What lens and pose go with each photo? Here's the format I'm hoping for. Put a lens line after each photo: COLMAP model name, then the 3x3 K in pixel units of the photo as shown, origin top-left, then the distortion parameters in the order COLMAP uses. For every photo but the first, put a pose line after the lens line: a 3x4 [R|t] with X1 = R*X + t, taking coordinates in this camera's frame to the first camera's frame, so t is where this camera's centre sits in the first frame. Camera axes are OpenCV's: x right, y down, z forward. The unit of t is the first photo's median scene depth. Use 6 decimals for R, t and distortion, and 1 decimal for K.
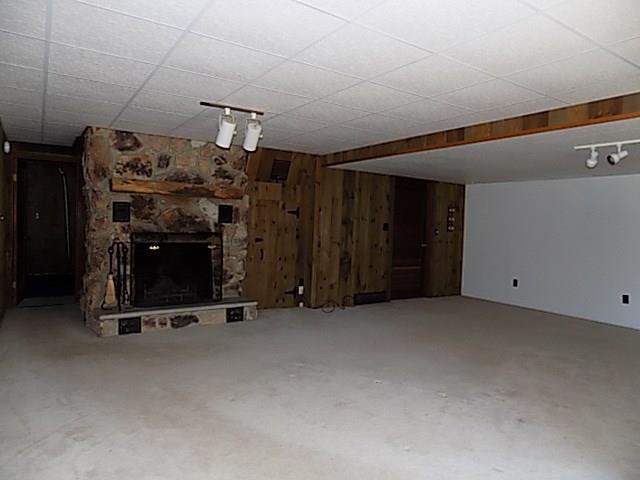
lens RADIAL K [[429.2, 0, 317.0], [0, 429.2, 242.2], [0, 0, 1]] dist [-0.075040, 0.068012]
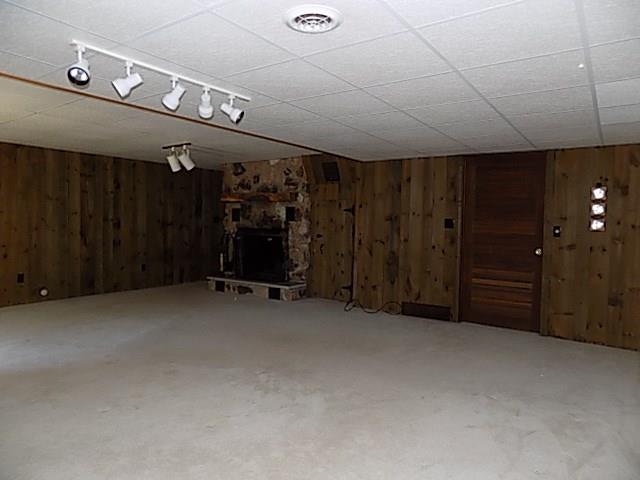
lens RADIAL K [[429.2, 0, 316.8], [0, 429.2, 238.4], [0, 0, 1]] dist [-0.075040, 0.068012]
pose [[0.364190, 0.013035, -0.931233, 0.976500], [-0.046360, 0.998916, -0.004148, 0.006882], [0.930170, 0.044683, 0.364400, 0.618508]]
